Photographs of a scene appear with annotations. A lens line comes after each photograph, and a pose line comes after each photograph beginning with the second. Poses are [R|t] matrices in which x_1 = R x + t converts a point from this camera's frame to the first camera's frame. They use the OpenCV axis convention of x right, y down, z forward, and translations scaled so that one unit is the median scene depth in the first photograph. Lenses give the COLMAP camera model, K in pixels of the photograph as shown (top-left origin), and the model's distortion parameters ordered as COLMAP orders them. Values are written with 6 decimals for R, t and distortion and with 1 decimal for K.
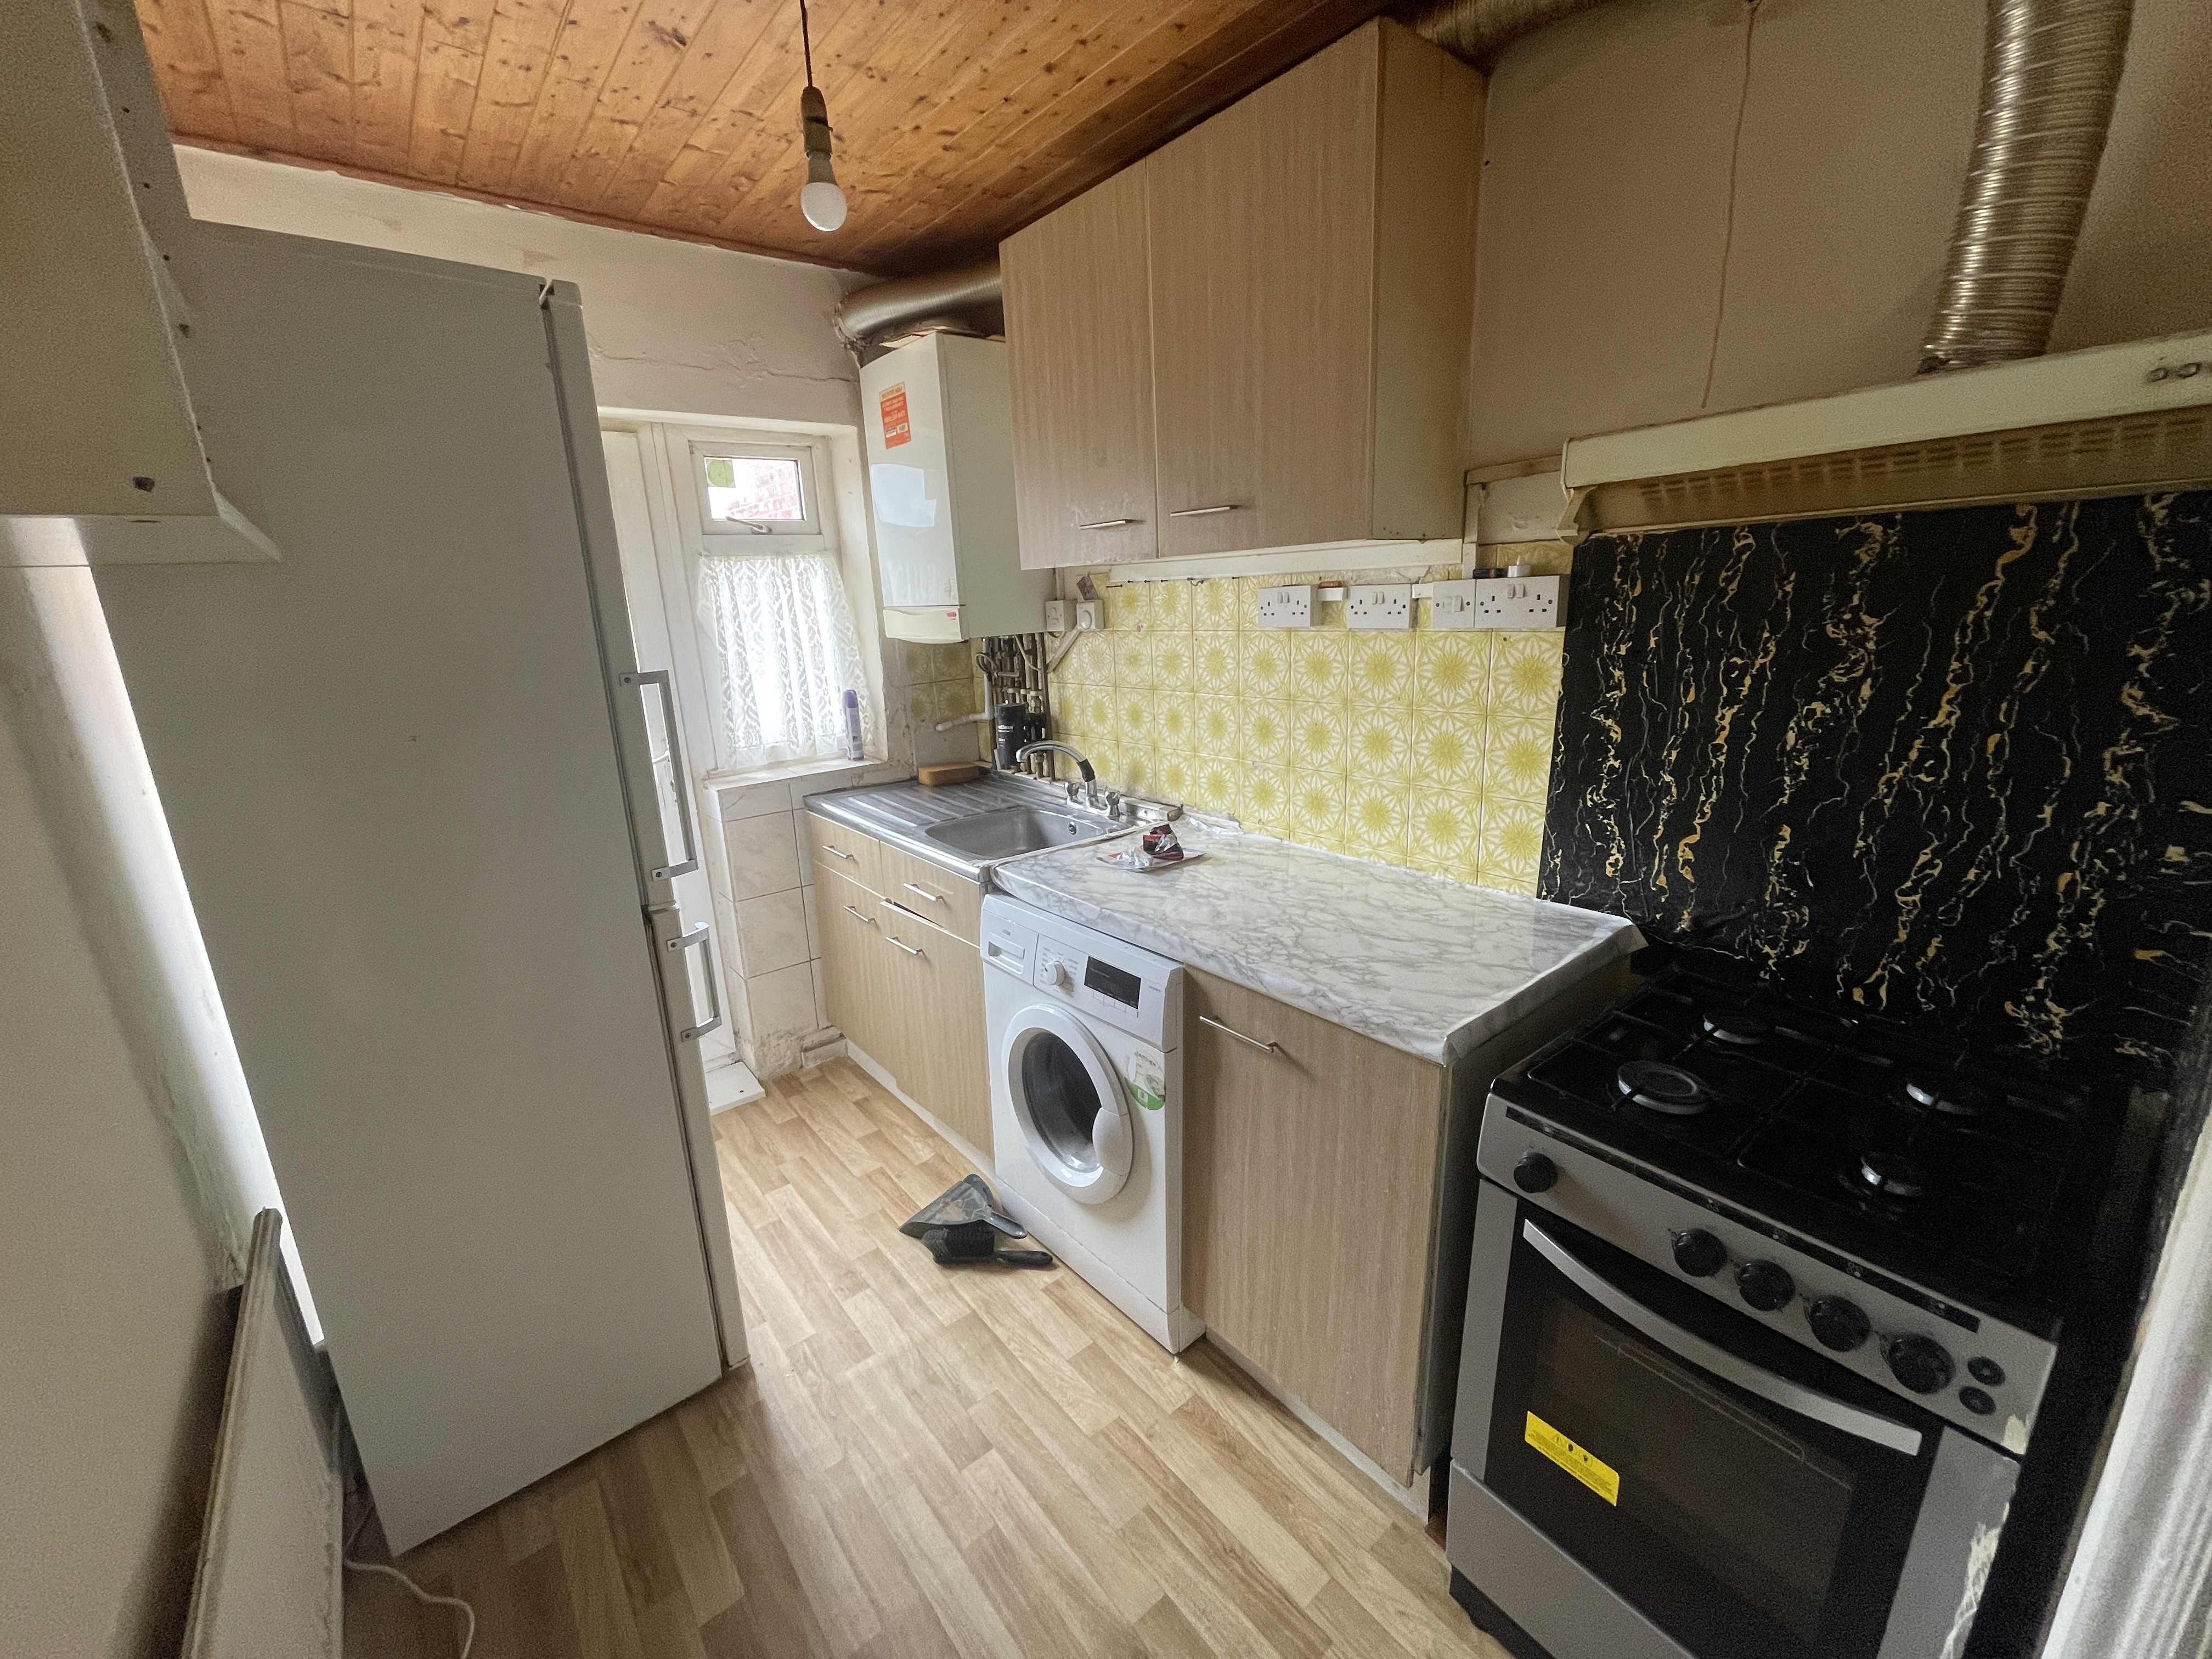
lens RADIAL K [[880.7, 0, 1093.8], [0, 880.7, 817.8], [0, 0, 1]] dist [-0.007809, -0.000261]
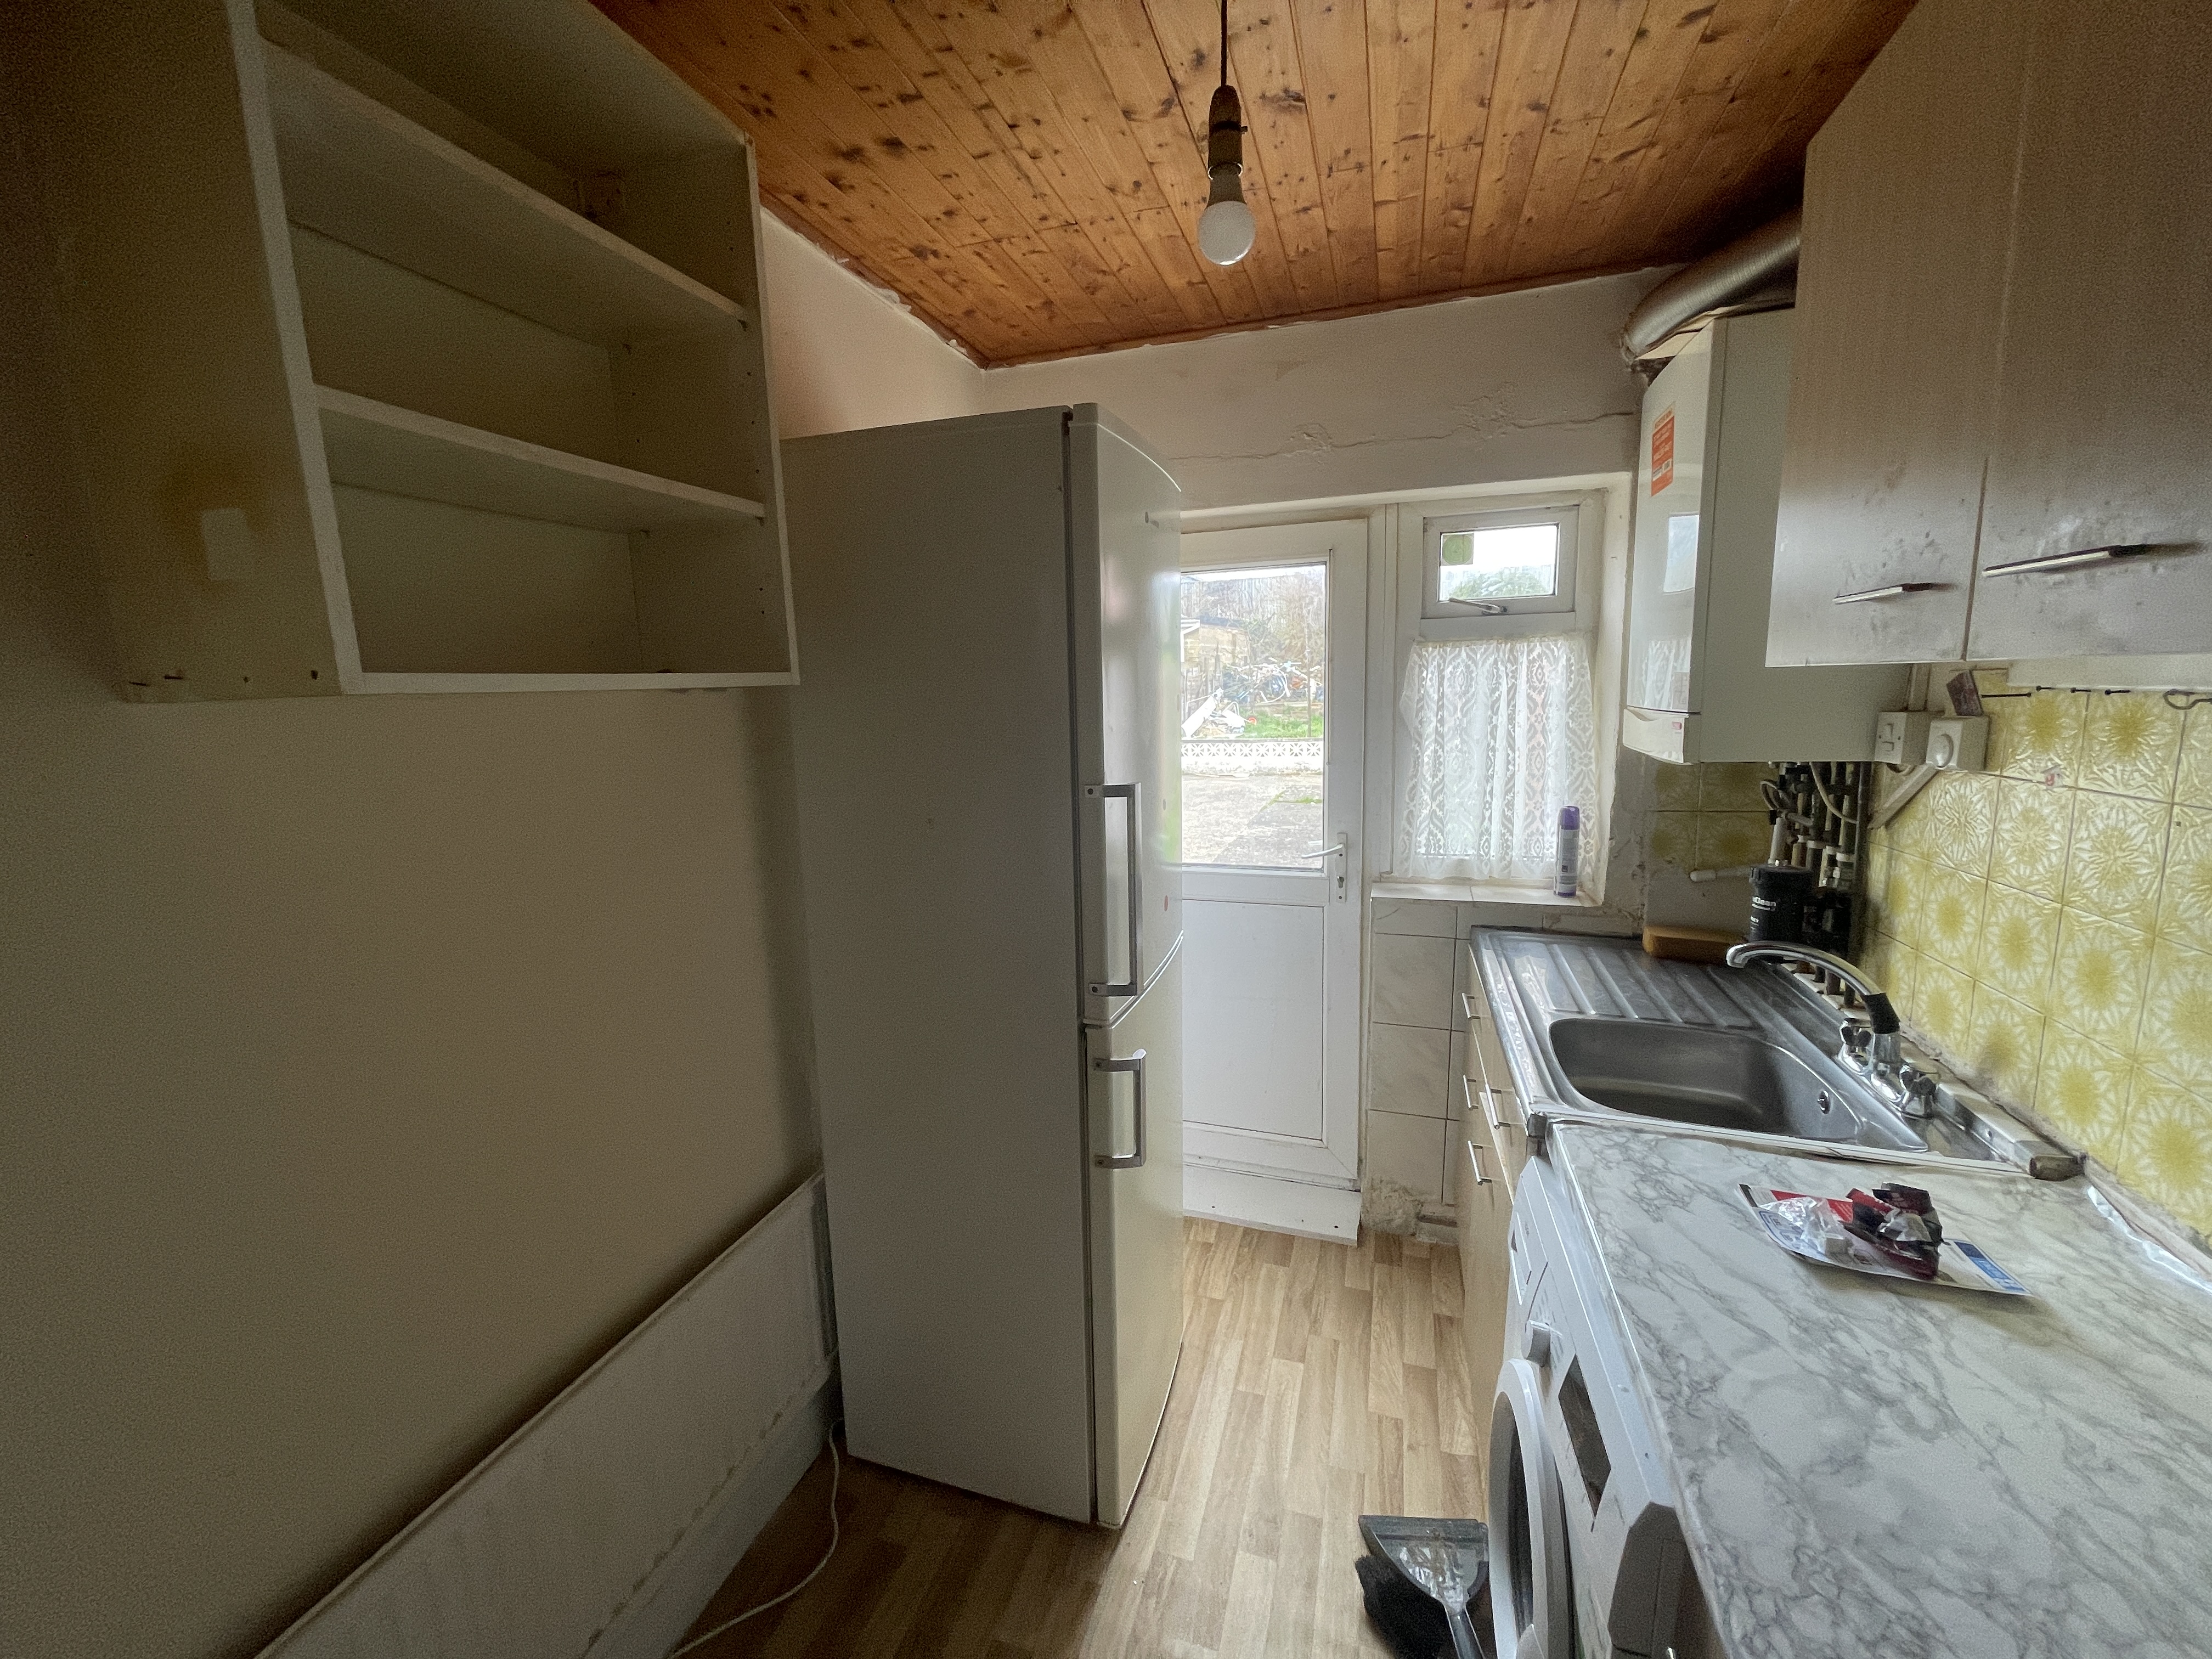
lens RADIAL K [[880.7, 0, 1093.8], [0, 880.7, 817.8], [0, 0, 1]] dist [-0.007809, -0.000261]
pose [[0.536942, 0.152401, -0.829739, 0.171814], [-0.205580, 0.977534, 0.046512, -0.102240], [0.818187, 0.145603, 0.556209, 0.270987]]
